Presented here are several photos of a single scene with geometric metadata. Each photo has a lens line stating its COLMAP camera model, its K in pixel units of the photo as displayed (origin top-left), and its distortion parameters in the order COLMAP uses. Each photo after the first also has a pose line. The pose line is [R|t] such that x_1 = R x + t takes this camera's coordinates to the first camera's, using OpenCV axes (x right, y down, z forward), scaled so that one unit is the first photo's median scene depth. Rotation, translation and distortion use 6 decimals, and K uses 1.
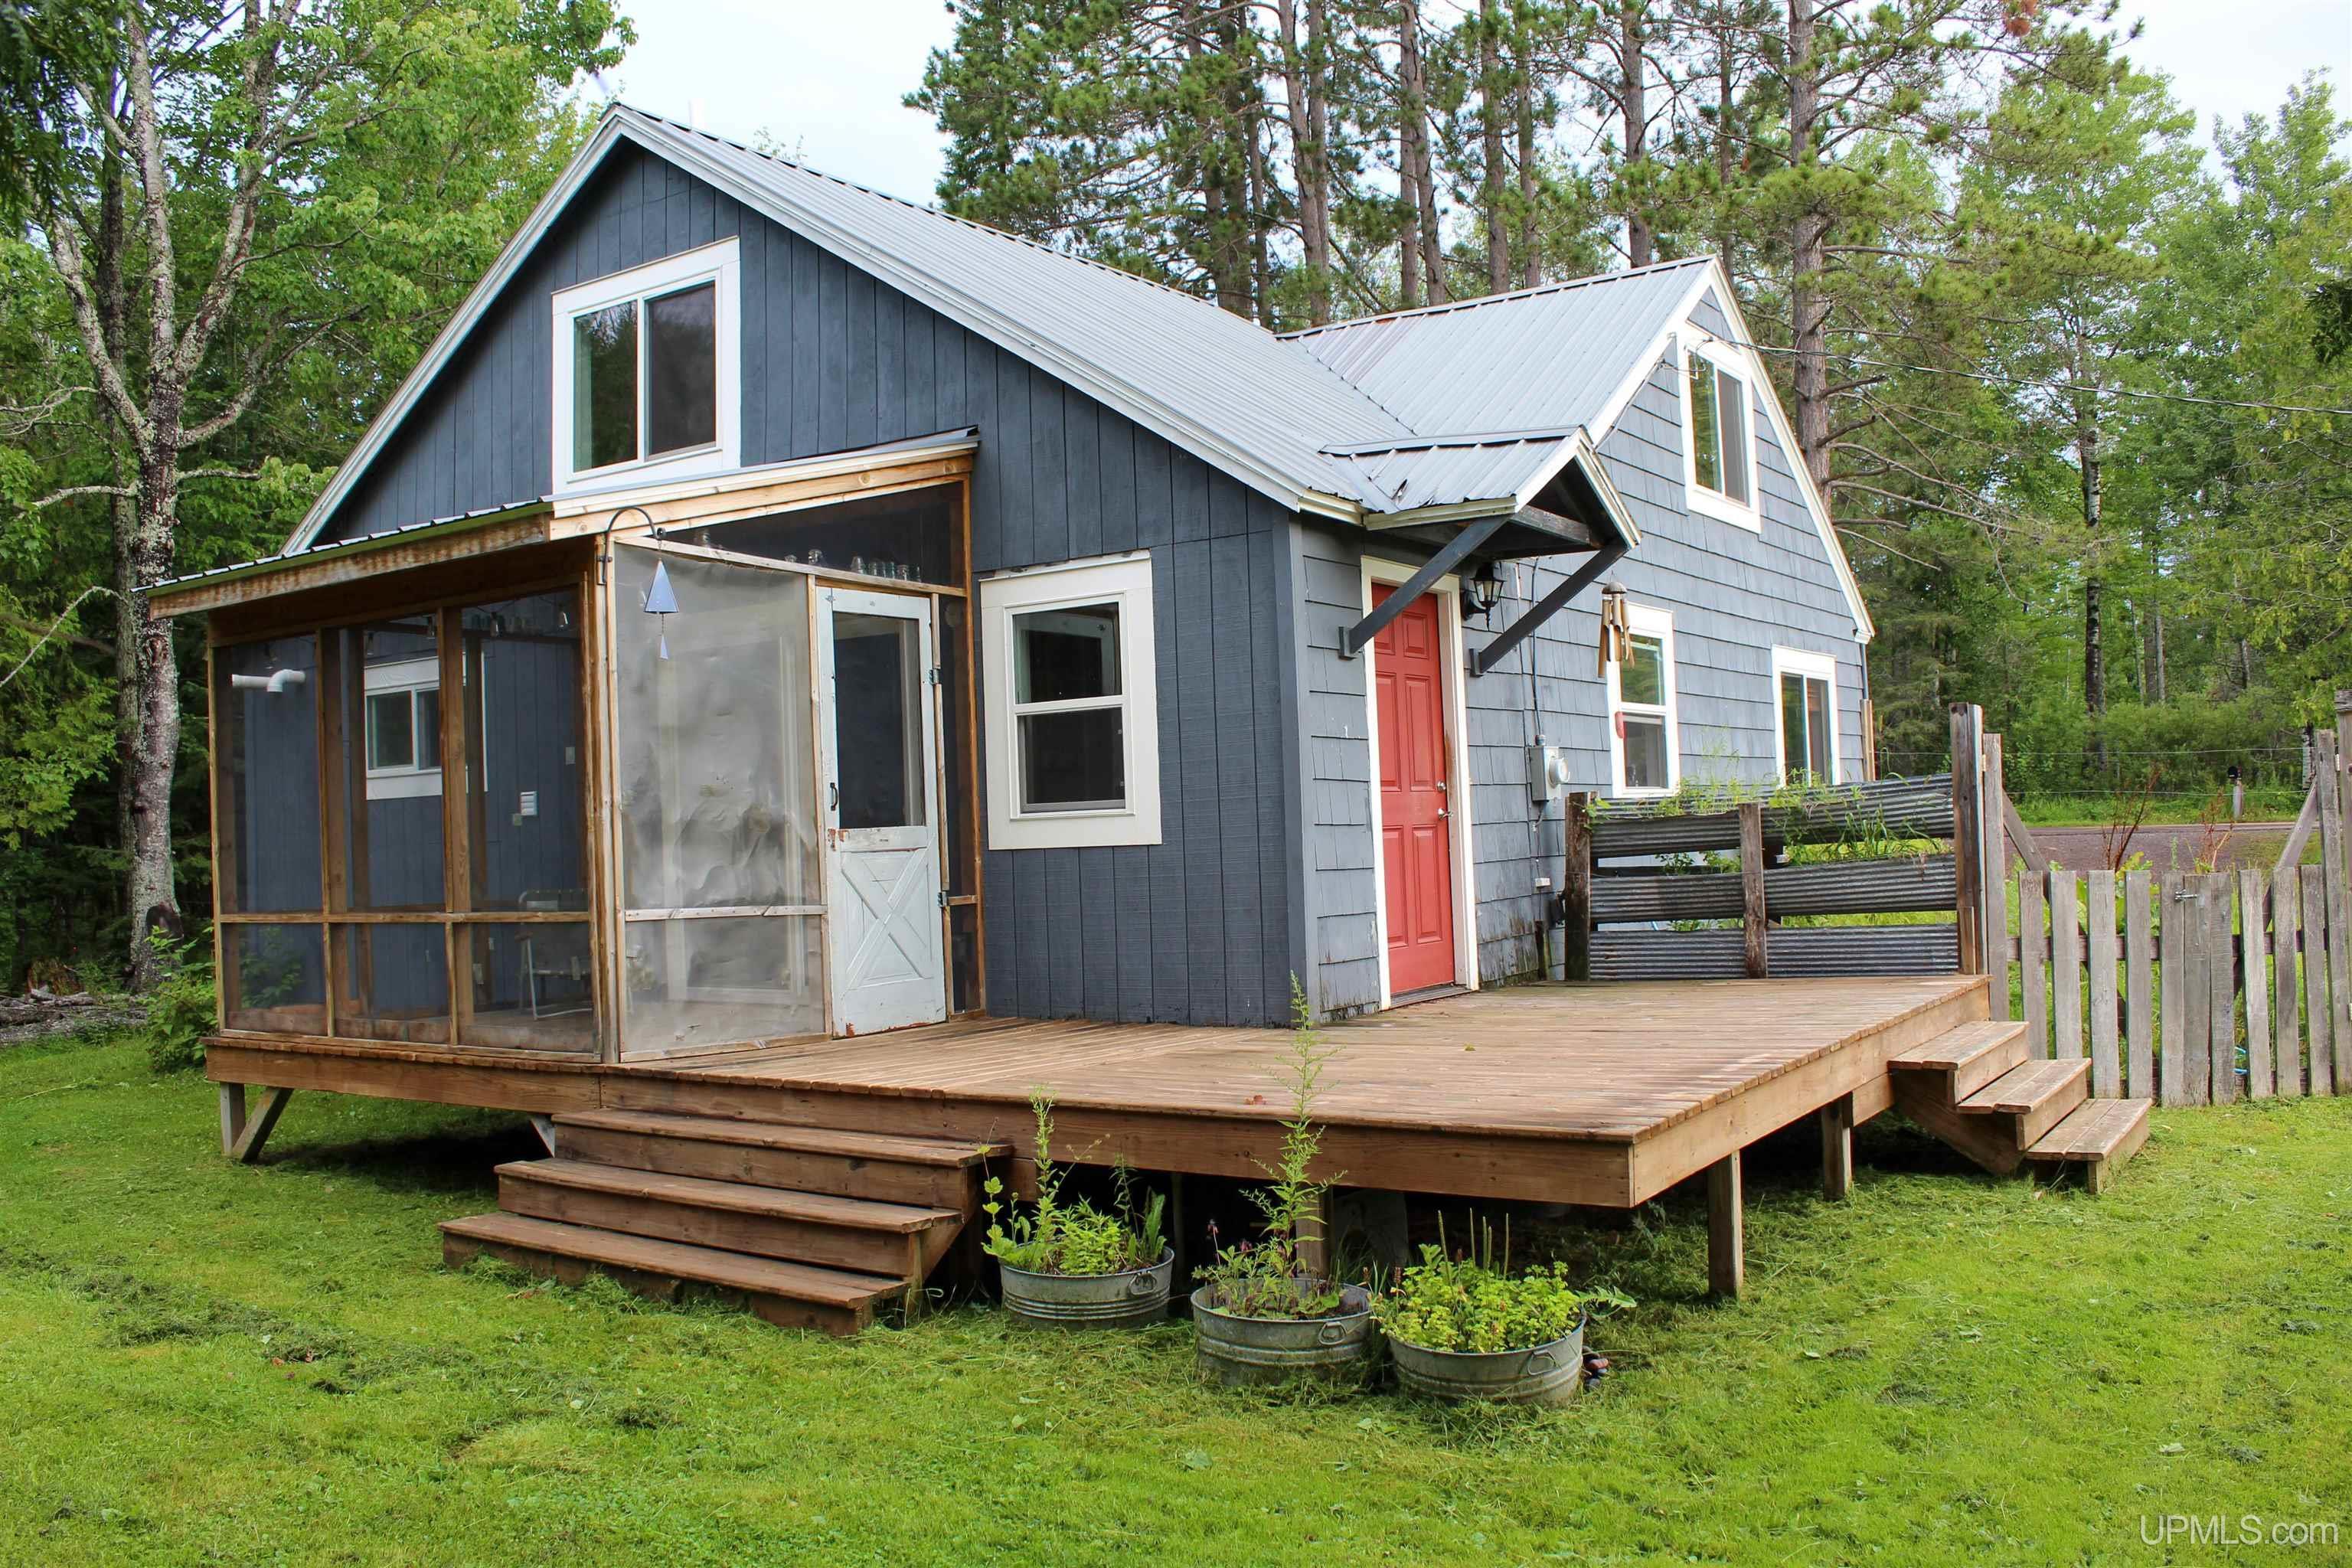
lens RADIAL K [[1939.2, 0, 1176.0], [0, 1939.2, 784.0], [0, 0, 1]] dist [-0.173536, 0.150163]
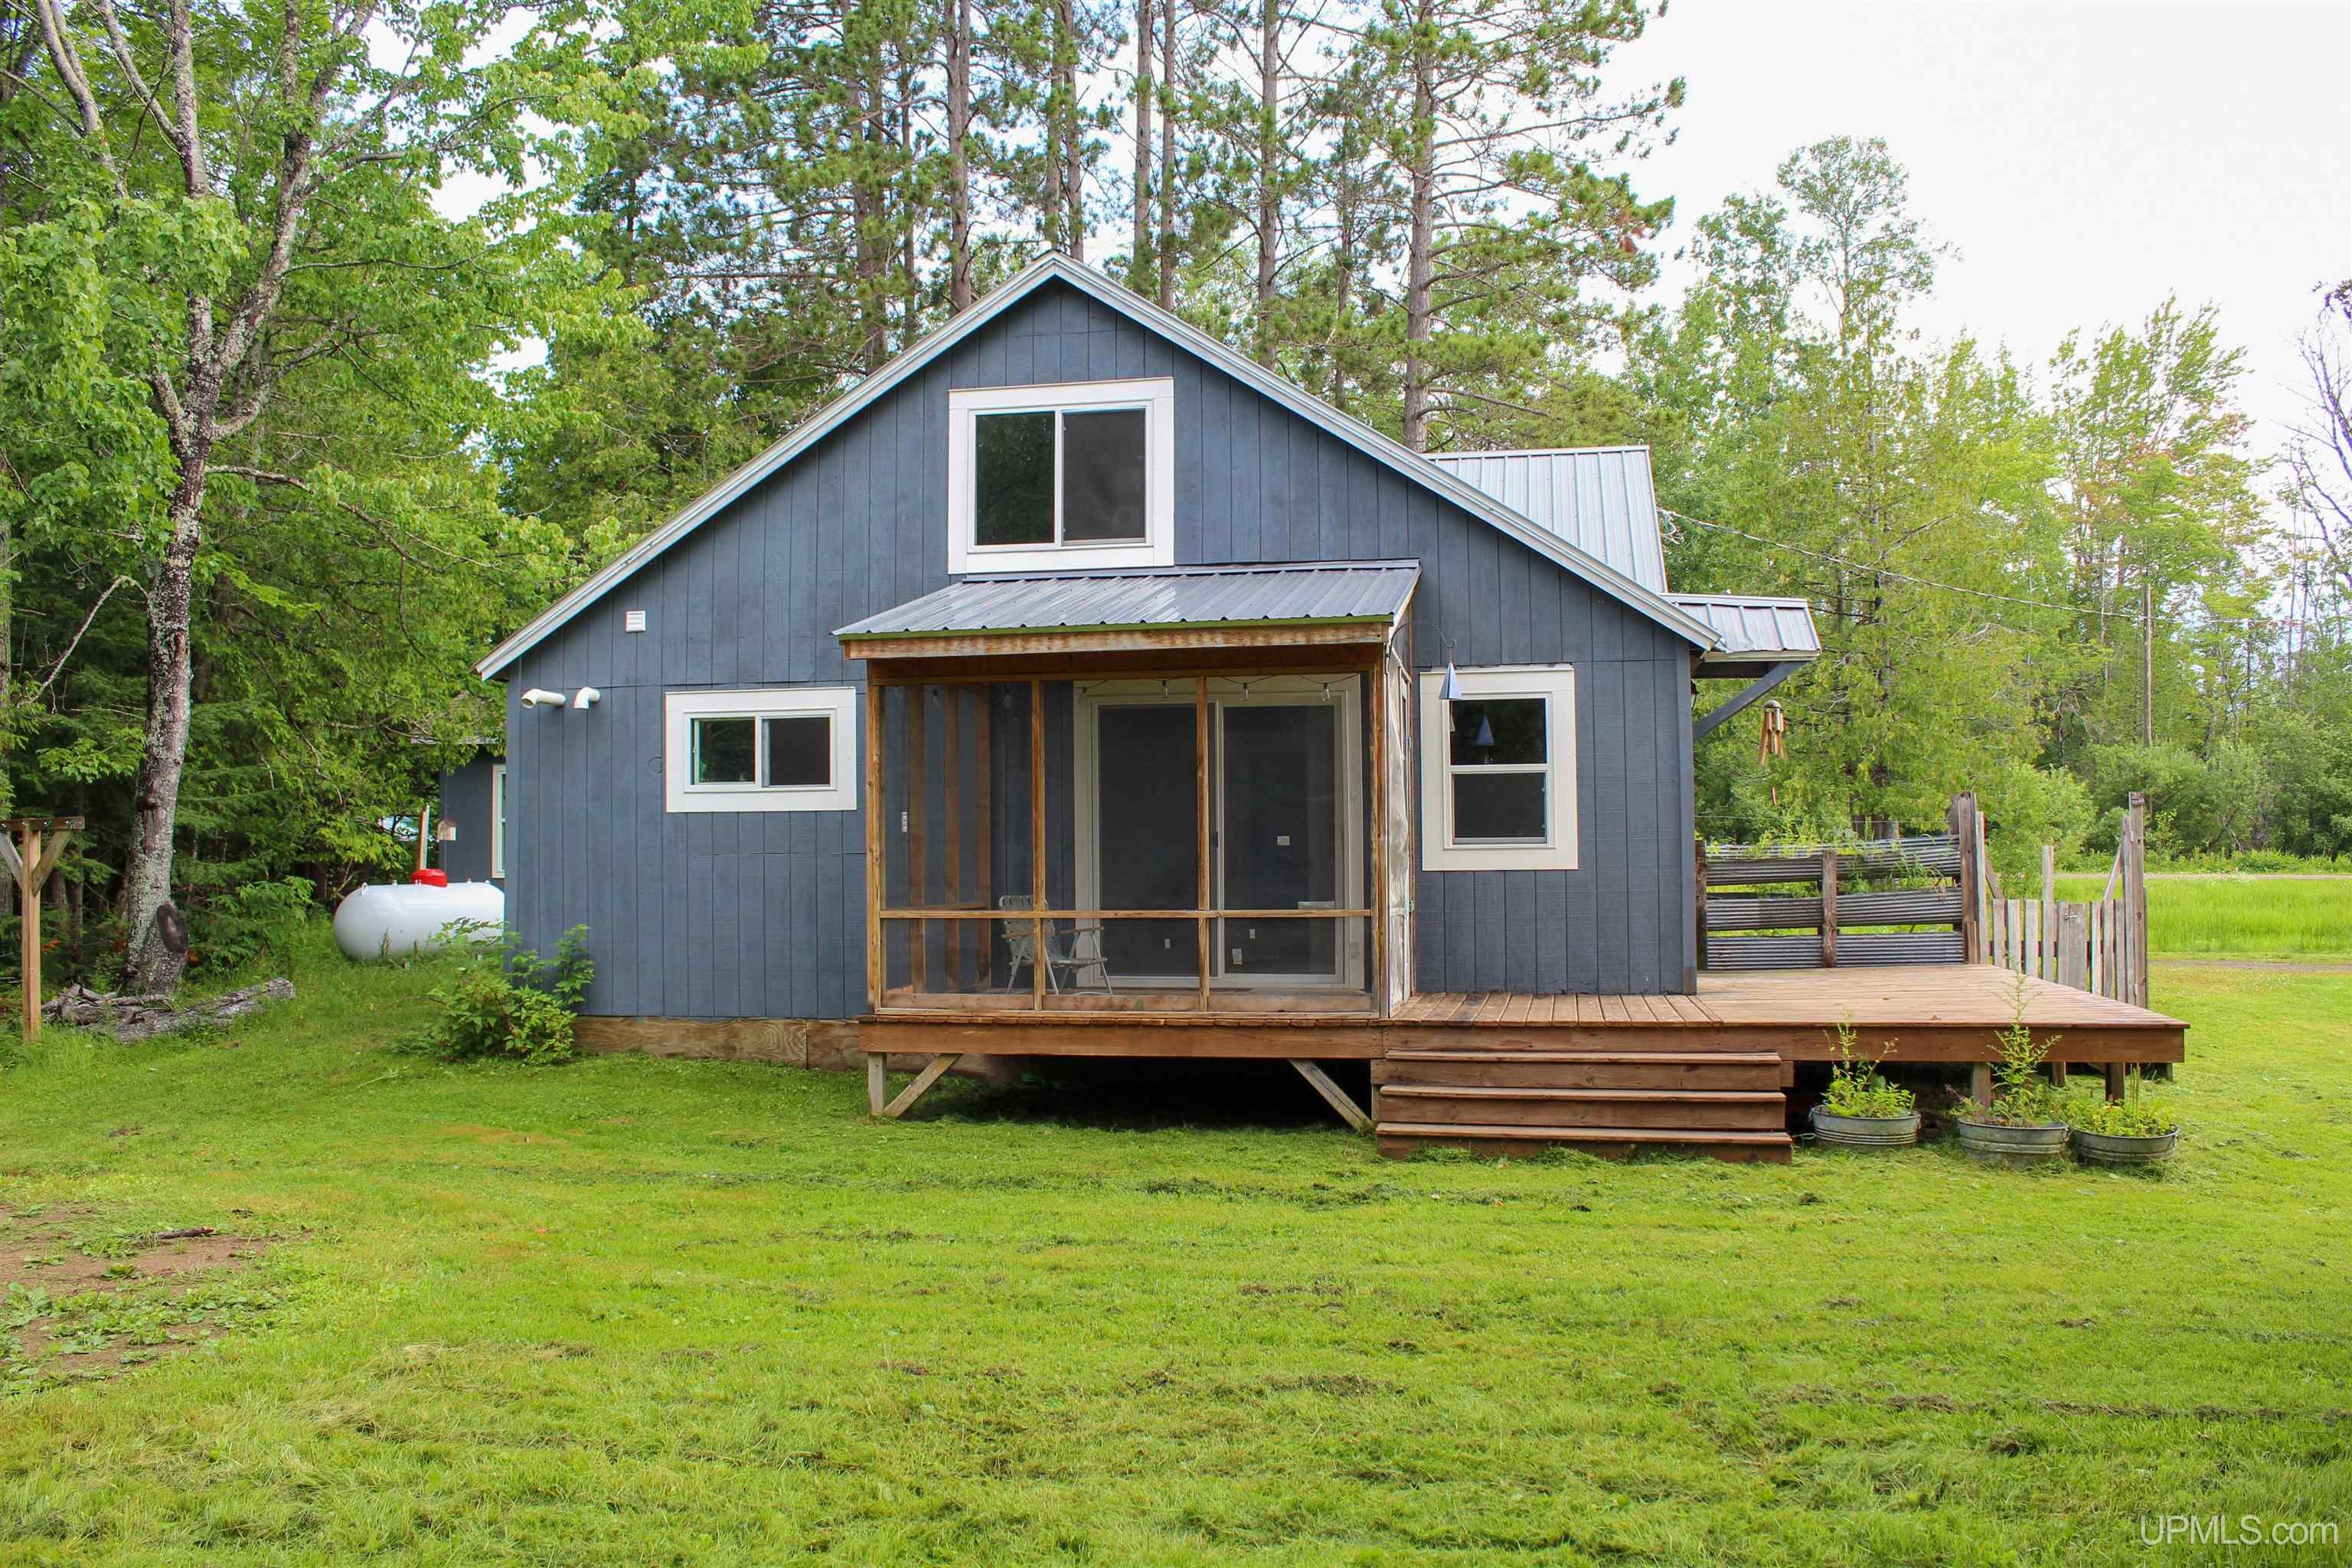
lens RADIAL K [[1939.2, 0, 1176.0], [0, 1939.2, 784.0], [0, 0, 1]] dist [-0.173536, 0.150163]
pose [[0.924081, 0.041585, 0.379927, -0.697672], [-0.035181, 0.999098, -0.023787, 0.010253], [-0.380573, 0.008615, 0.924711, -0.174807]]
